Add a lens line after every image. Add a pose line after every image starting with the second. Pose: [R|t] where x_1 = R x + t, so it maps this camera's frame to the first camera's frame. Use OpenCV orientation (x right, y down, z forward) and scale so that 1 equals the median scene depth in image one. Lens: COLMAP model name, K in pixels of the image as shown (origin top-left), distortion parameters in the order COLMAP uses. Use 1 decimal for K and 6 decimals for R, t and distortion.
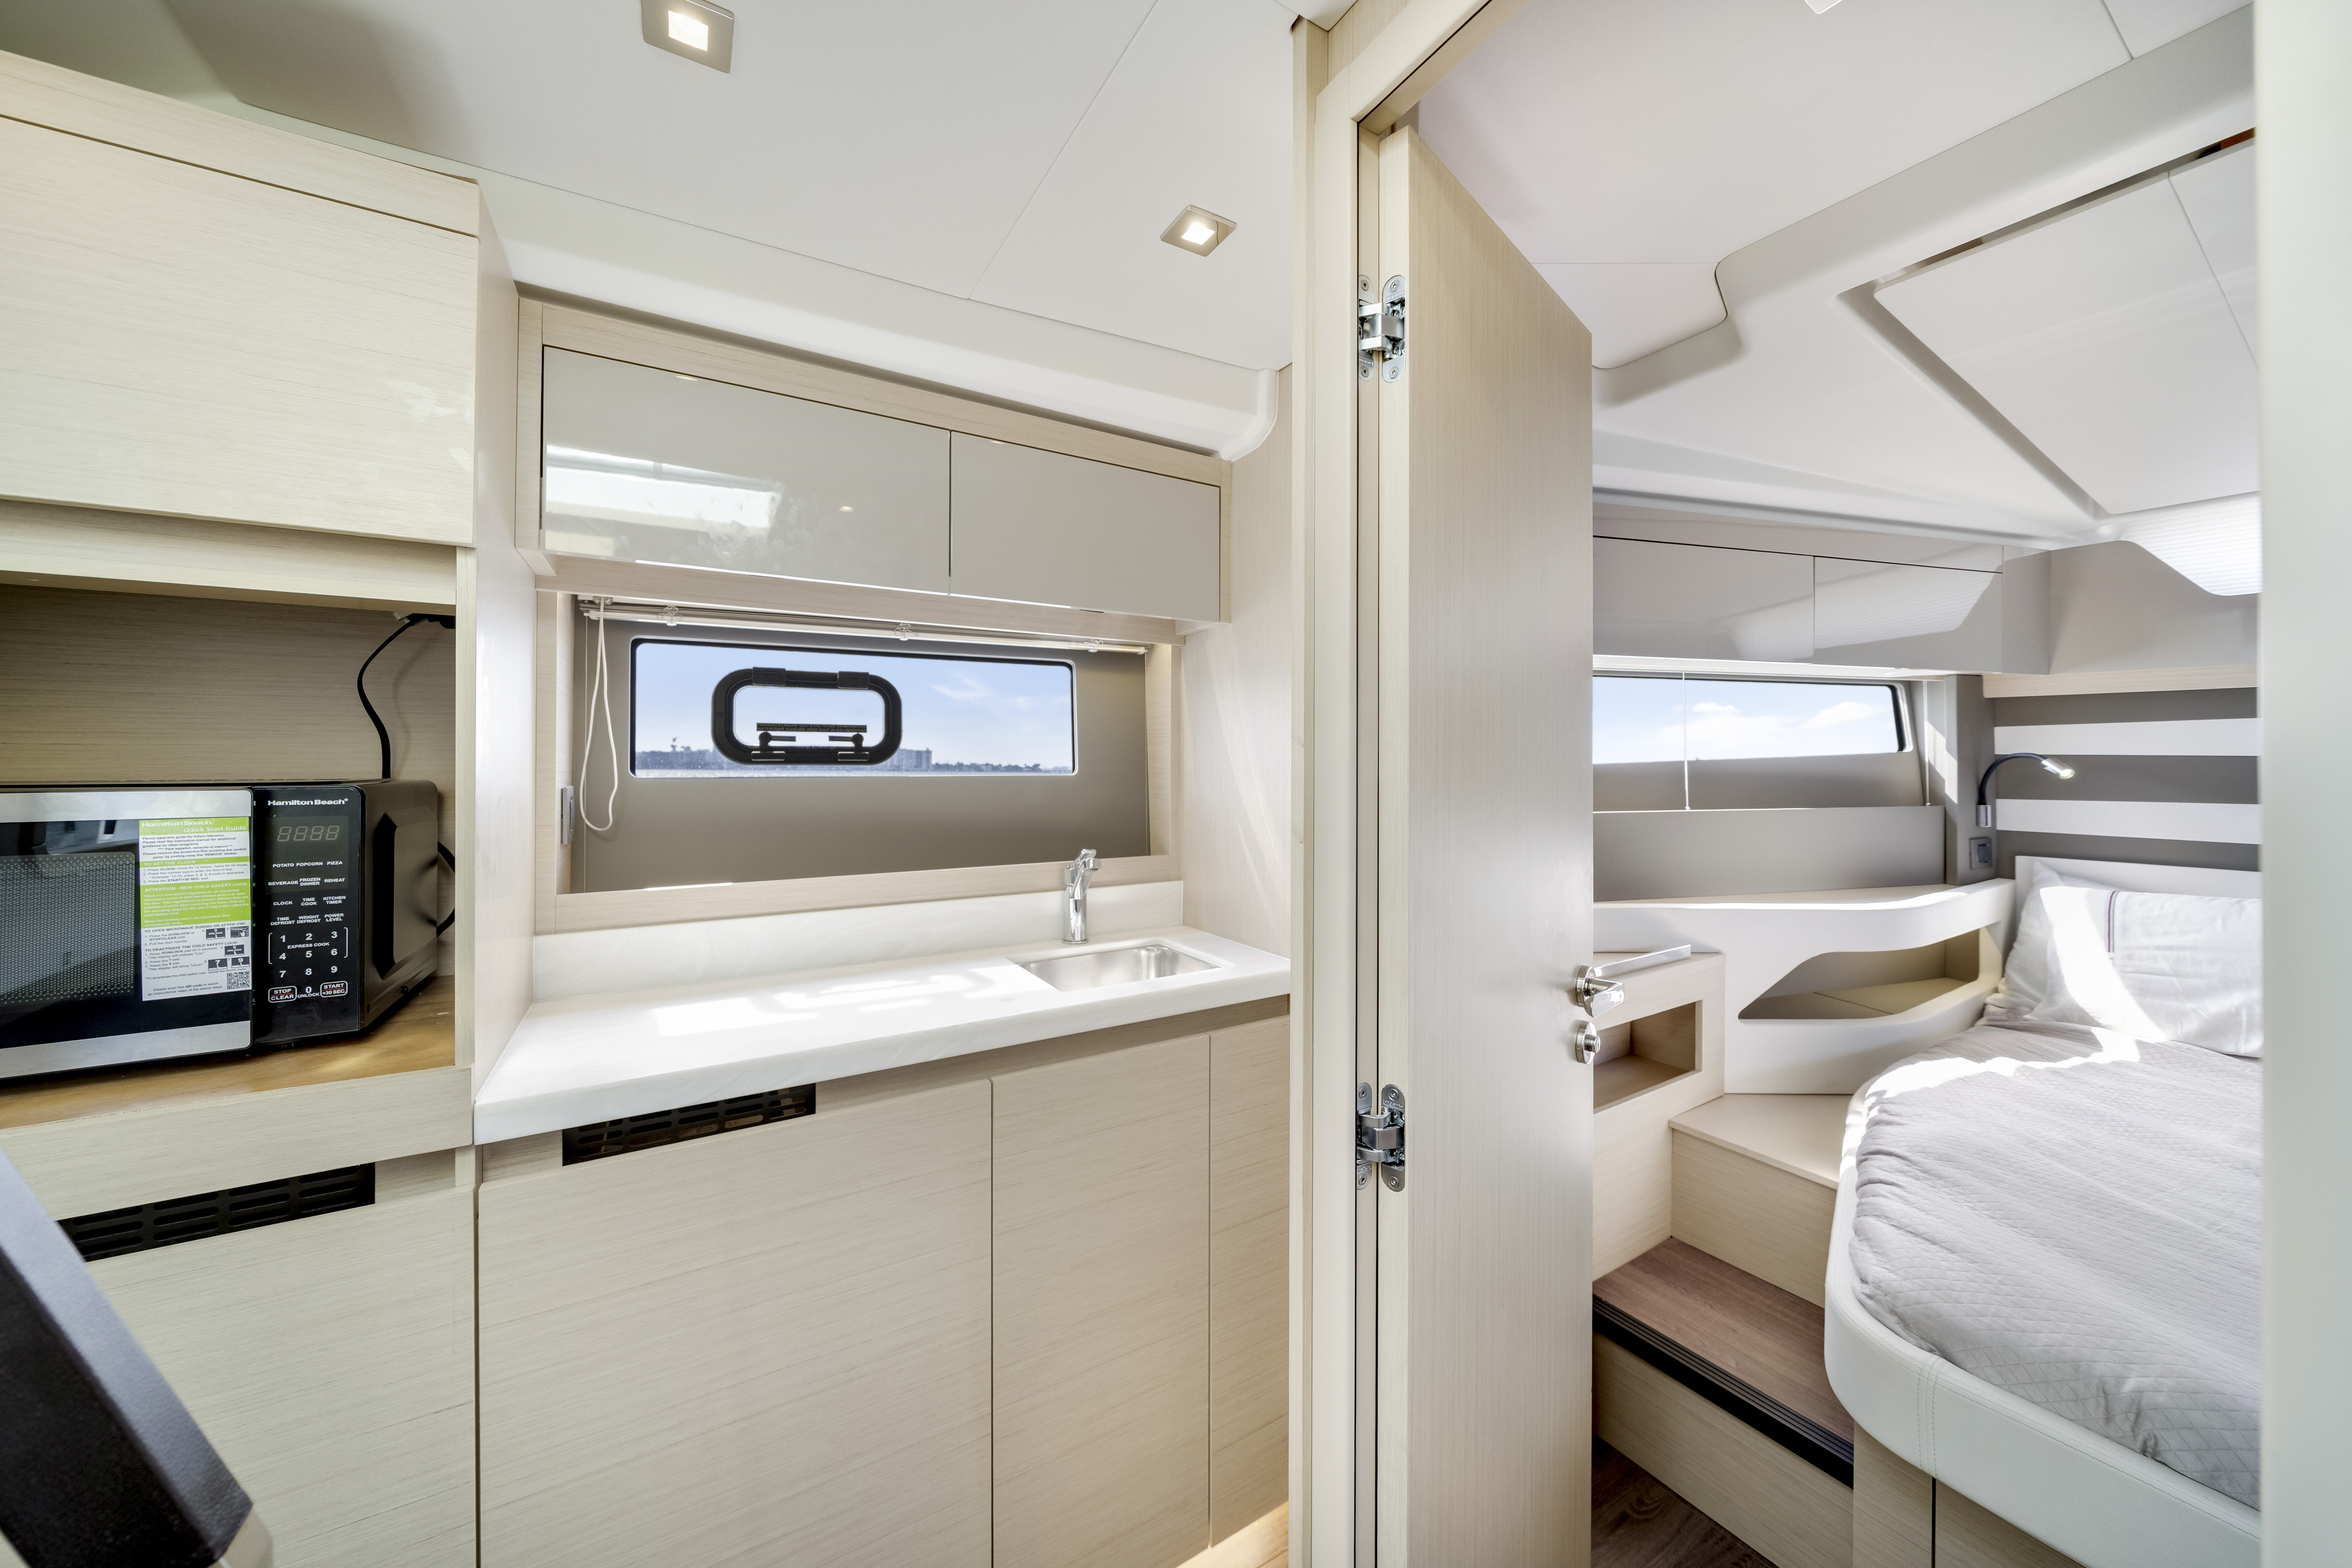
lens RADIAL K [[810.0, 0, 1178.4], [0, 810.0, 758.3], [0, 0, 1]] dist [-0.007005, -0.000094]
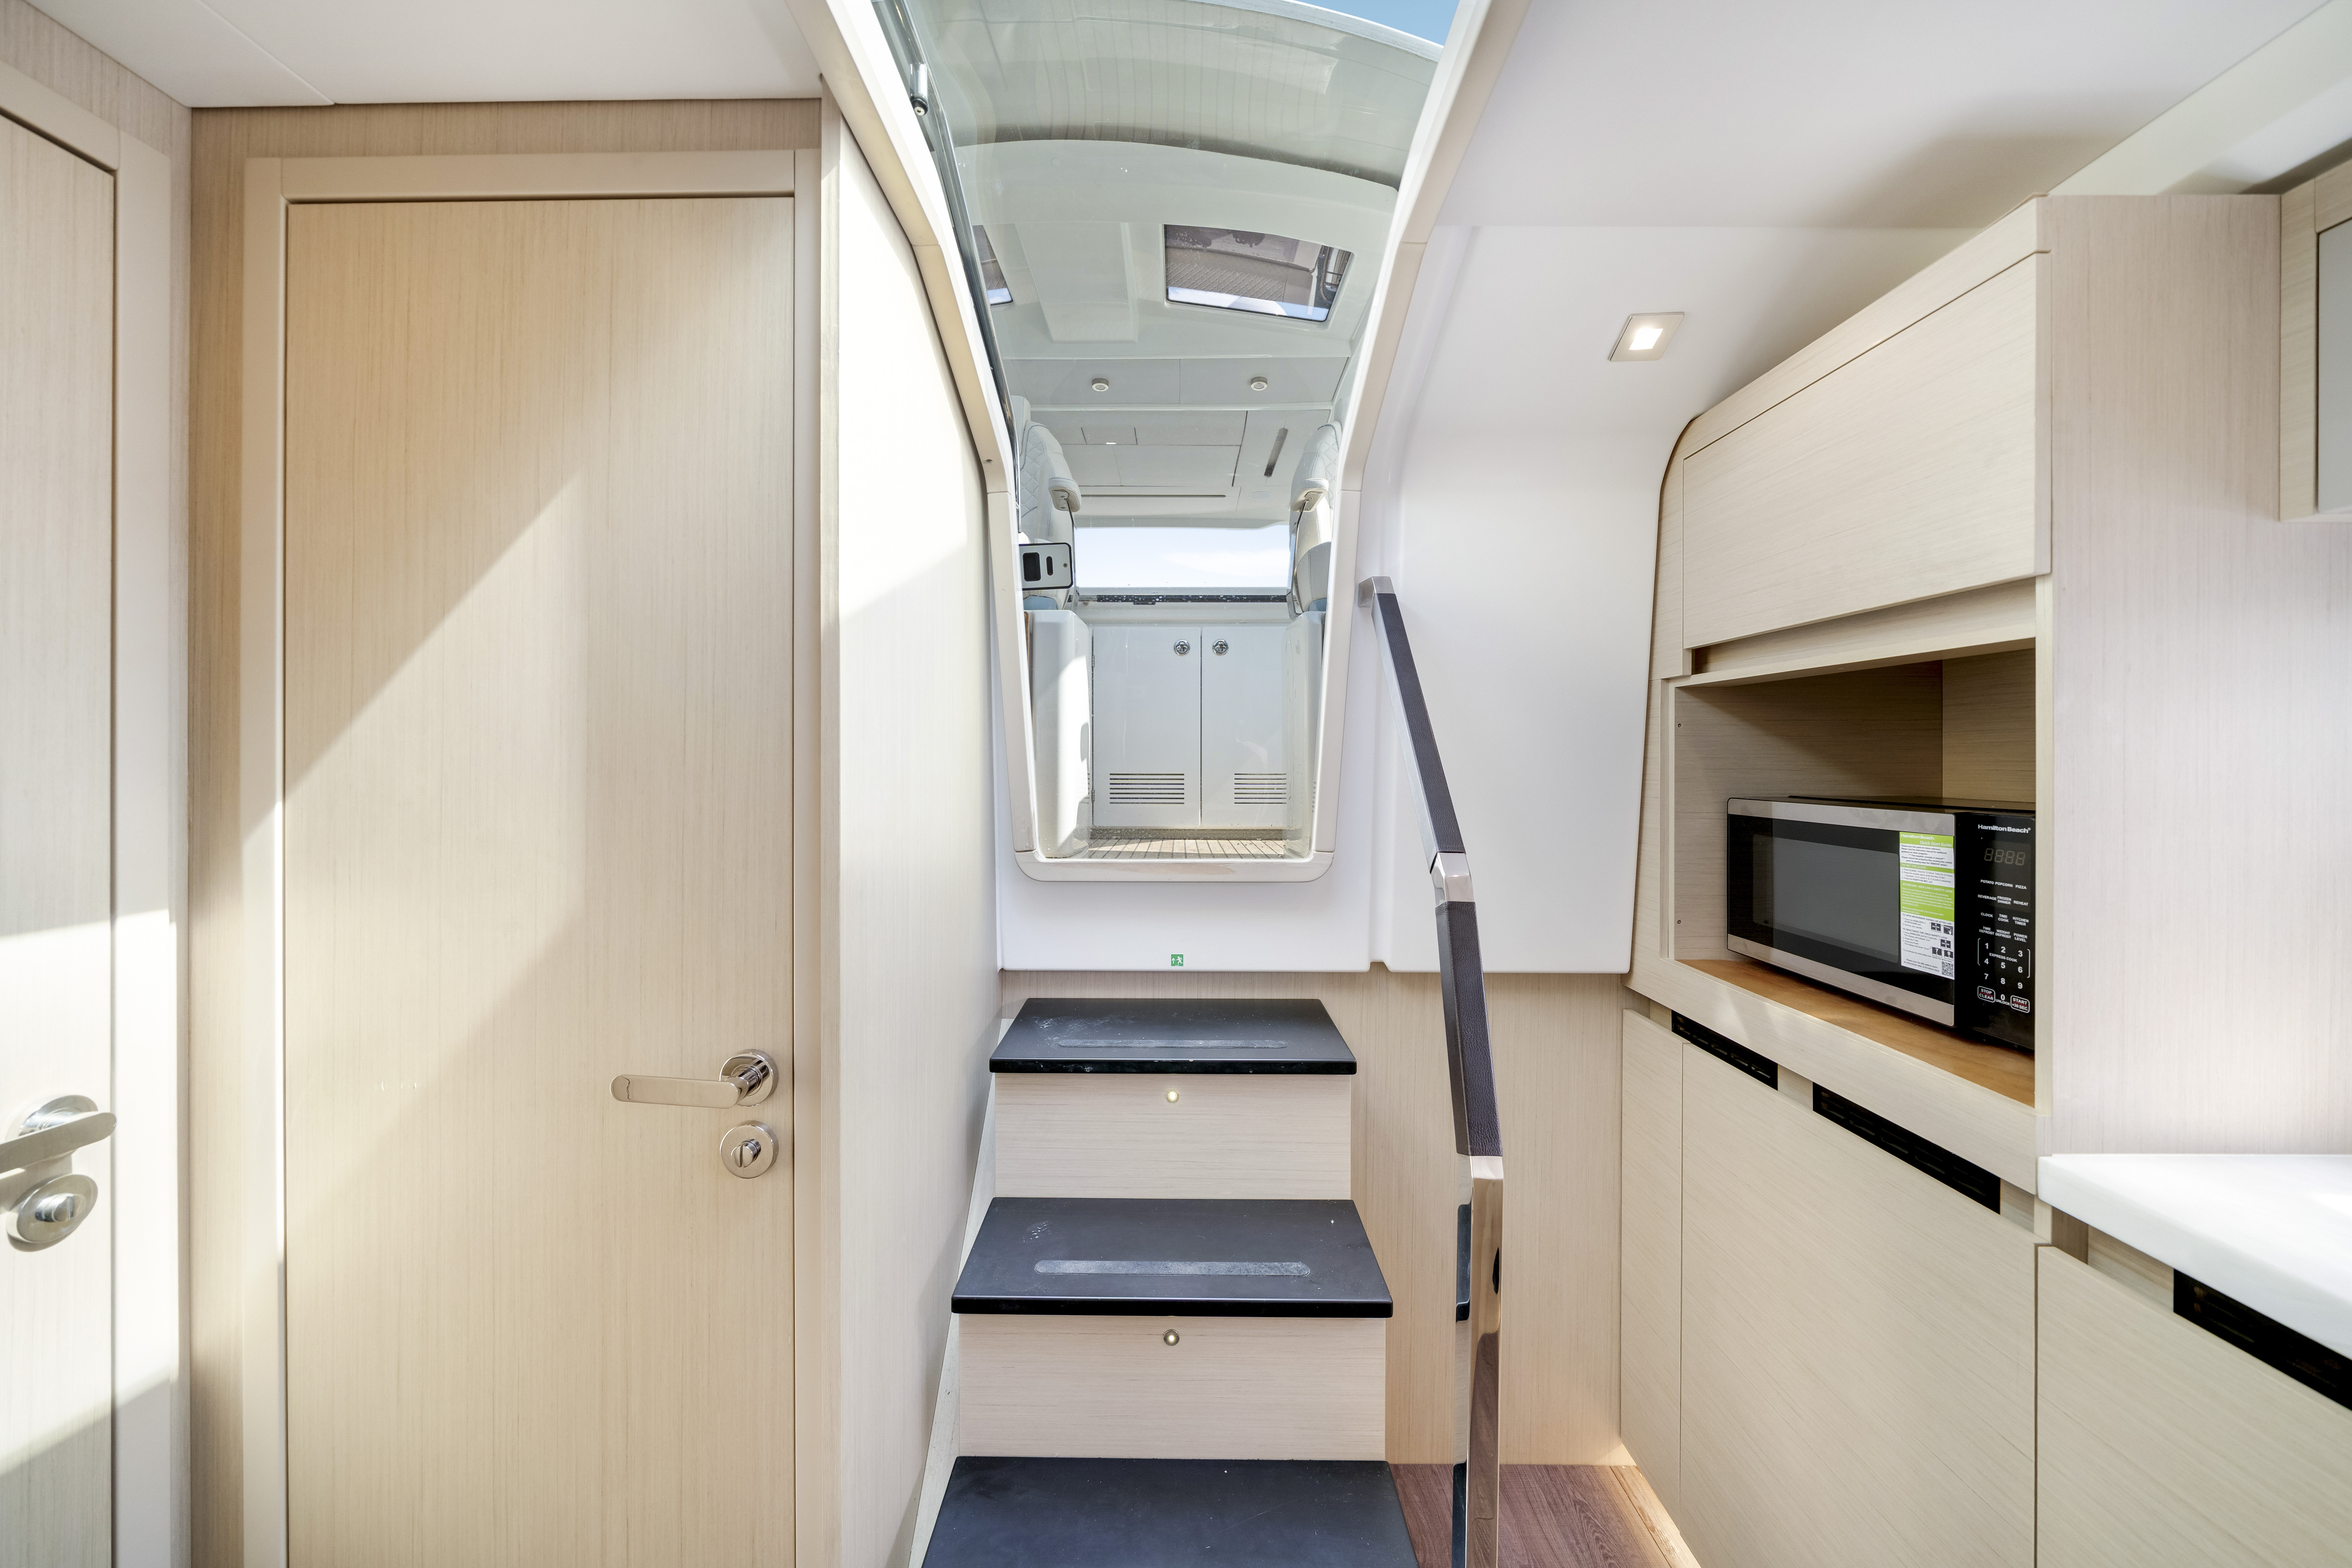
lens RADIAL K [[815.6, 0, 1155.3], [0, 815.6, 759.3], [0, 0, 1]] dist [-0.007825, -0.000017]
pose [[-0.532906, -0.003178, -0.846169, 0.420766], [-0.001976, 0.999995, -0.002511, -0.030882], [0.846172, 0.000334, -0.532909, 0.519719]]
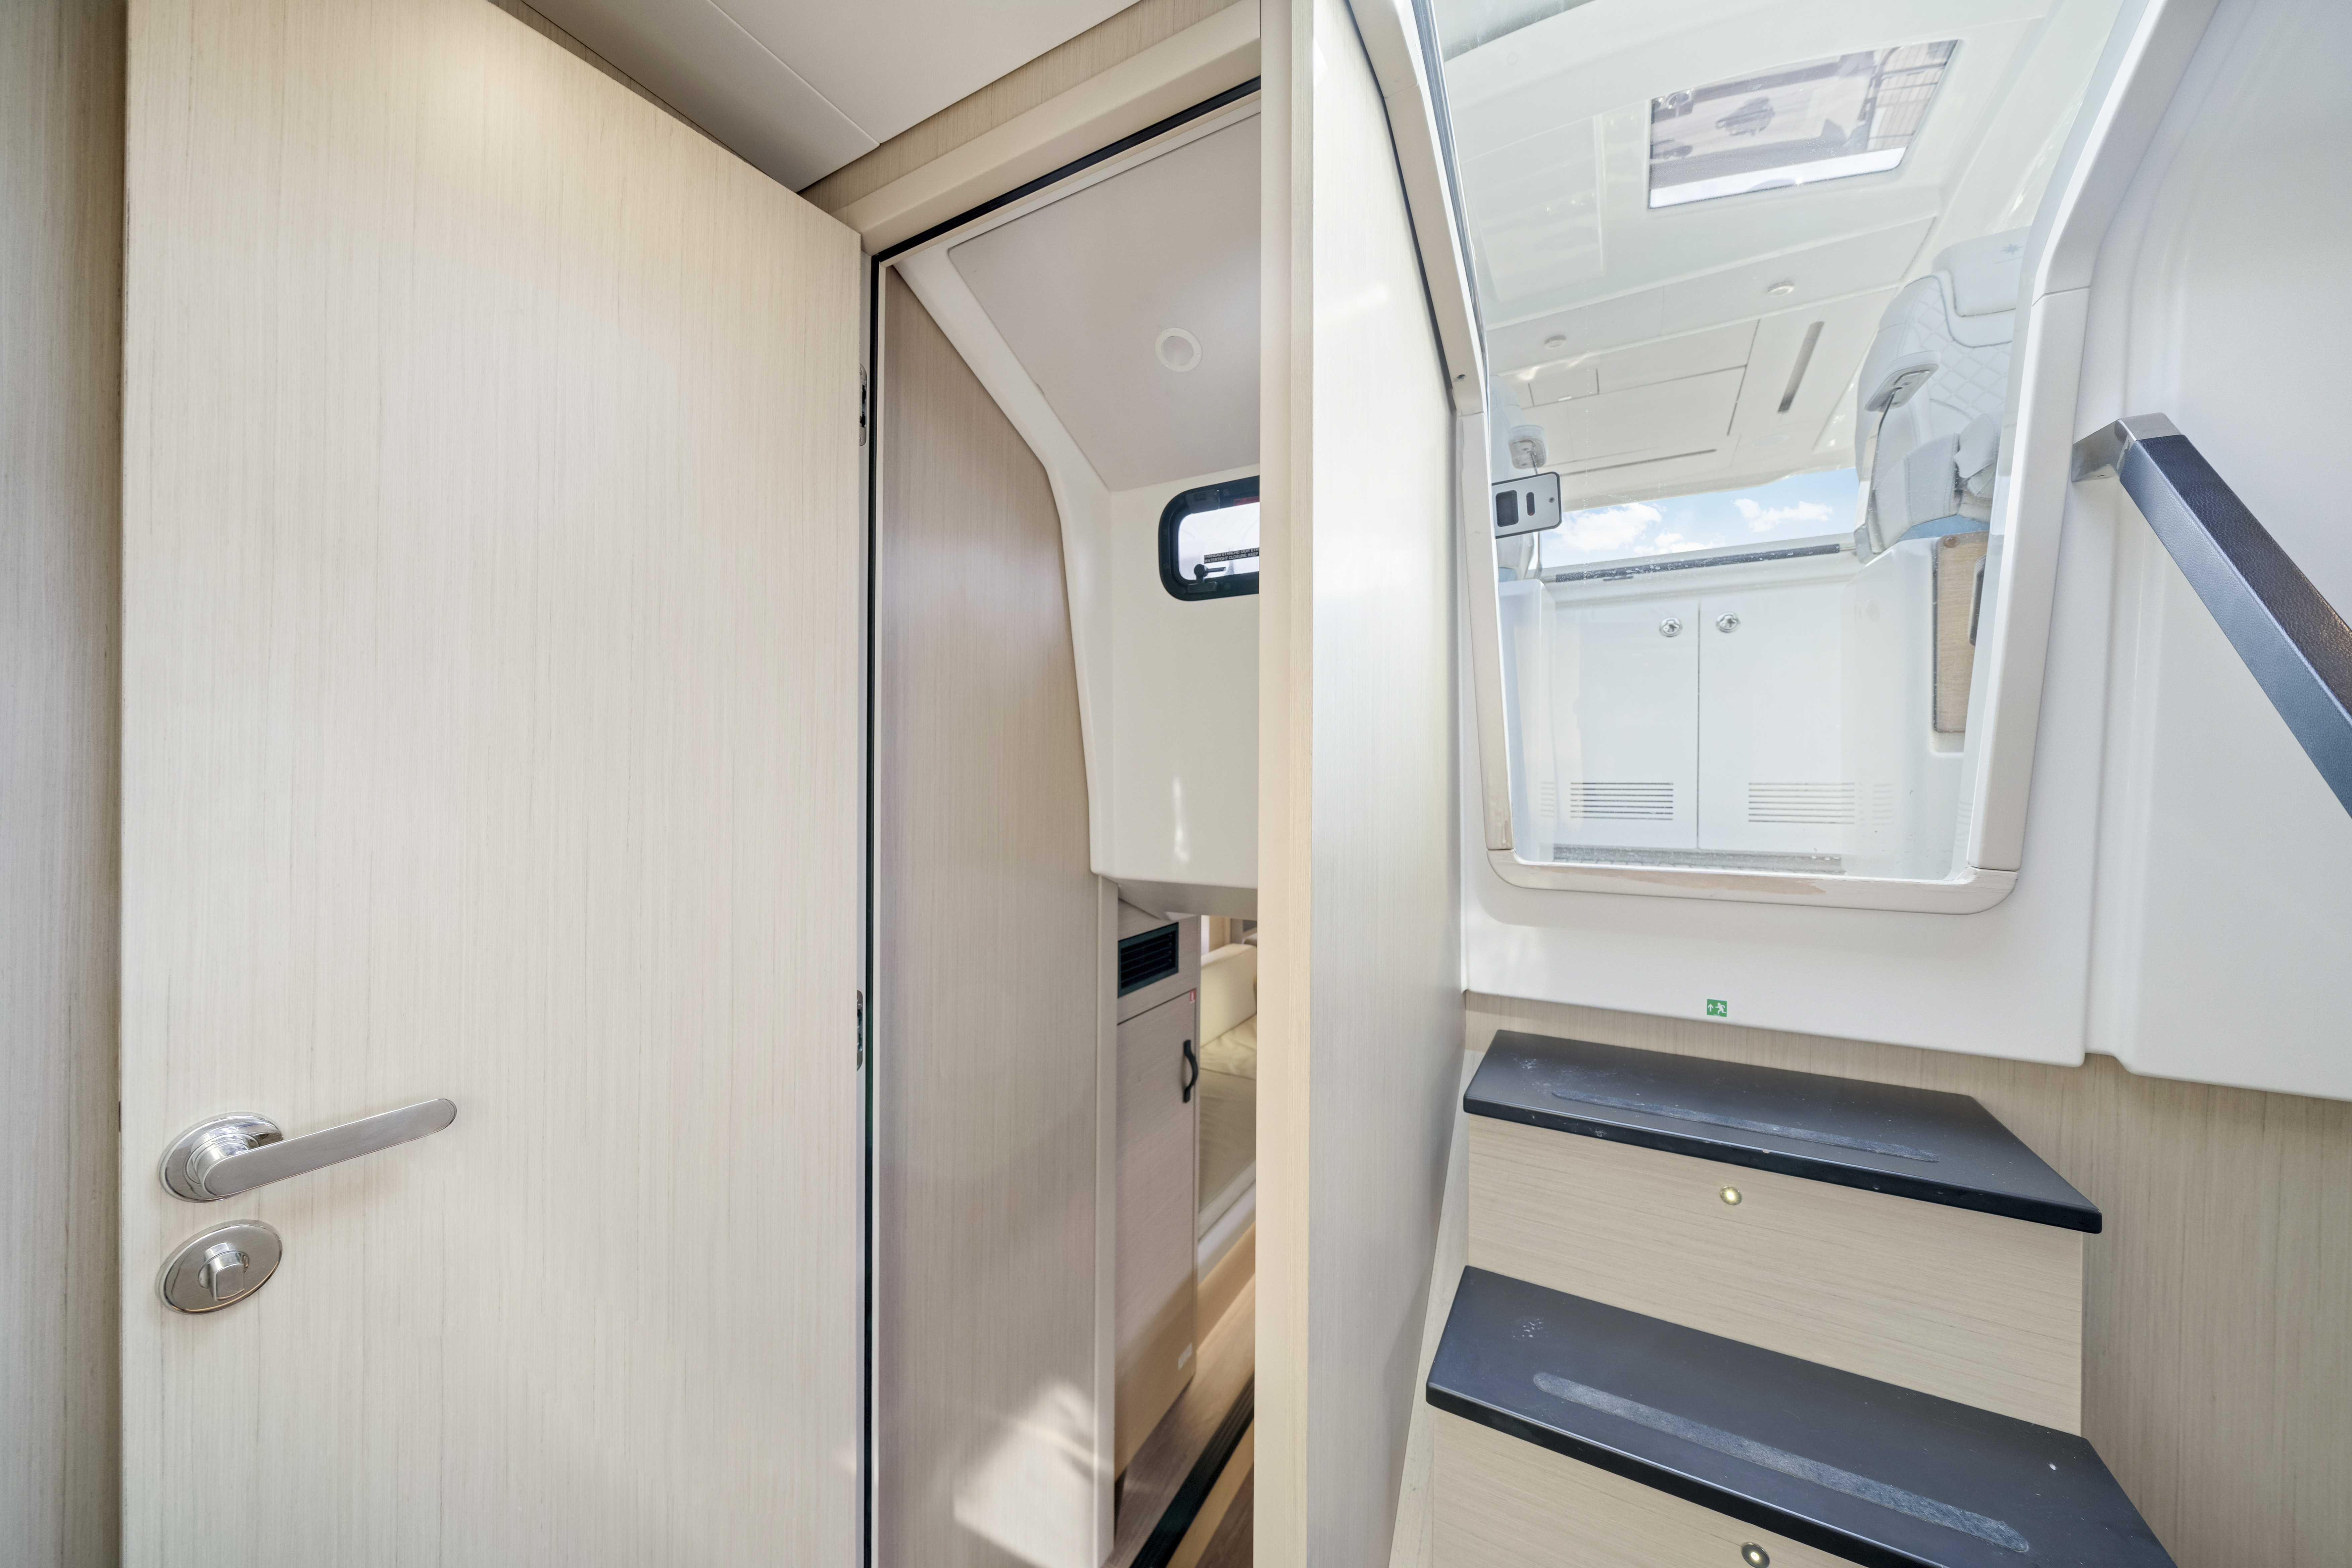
lens RADIAL K [[815.6, 0, 1155.3], [0, 815.6, 759.3], [0, 0, 1]] dist [-0.007825, -0.000017]
pose [[-0.876788, -0.017612, -0.480554, 0.340790], [-0.007136, 0.999696, -0.023619, 0.028767], [0.480824, -0.017280, -0.876647, 0.358246]]
